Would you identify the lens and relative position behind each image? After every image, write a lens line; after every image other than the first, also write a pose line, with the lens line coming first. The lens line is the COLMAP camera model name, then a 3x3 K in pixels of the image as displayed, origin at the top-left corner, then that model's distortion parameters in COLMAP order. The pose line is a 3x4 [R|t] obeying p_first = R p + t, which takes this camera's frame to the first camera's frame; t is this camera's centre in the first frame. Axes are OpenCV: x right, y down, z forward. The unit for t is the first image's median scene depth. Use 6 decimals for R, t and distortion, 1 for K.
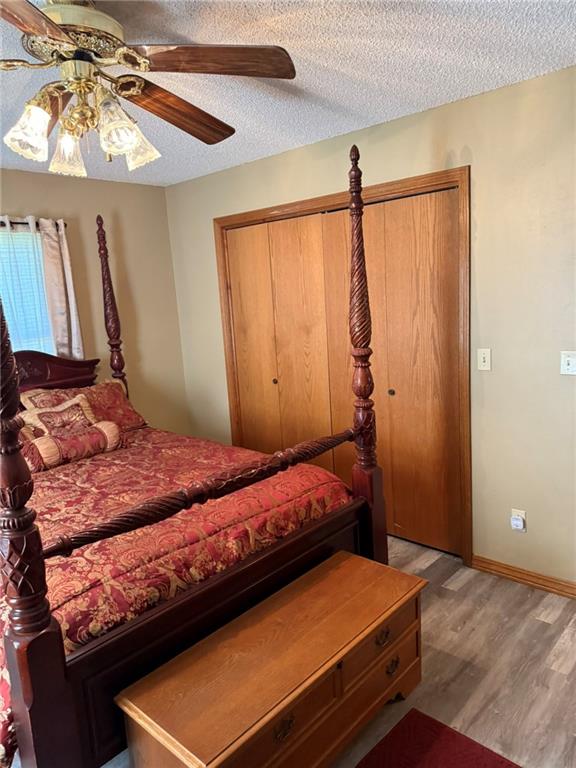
lens RADIAL K [[541.1, 0, 286.9], [0, 541.1, 383.2], [0, 0, 1]] dist [0.009099, -0.011697]
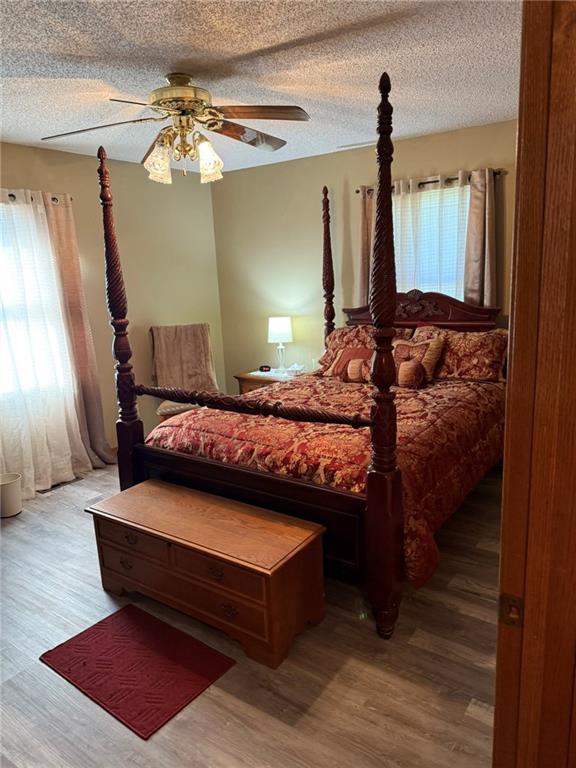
lens RADIAL K [[541.1, 0, 287.9], [0, 541.1, 383.8], [0, 0, 1]] dist [0.009099, -0.011697]
pose [[0.138006, 0.265870, -0.954079, 1.023940], [-0.134250, 0.959428, 0.247941, -0.185272], [0.981291, 0.093868, 0.168100, 0.797129]]
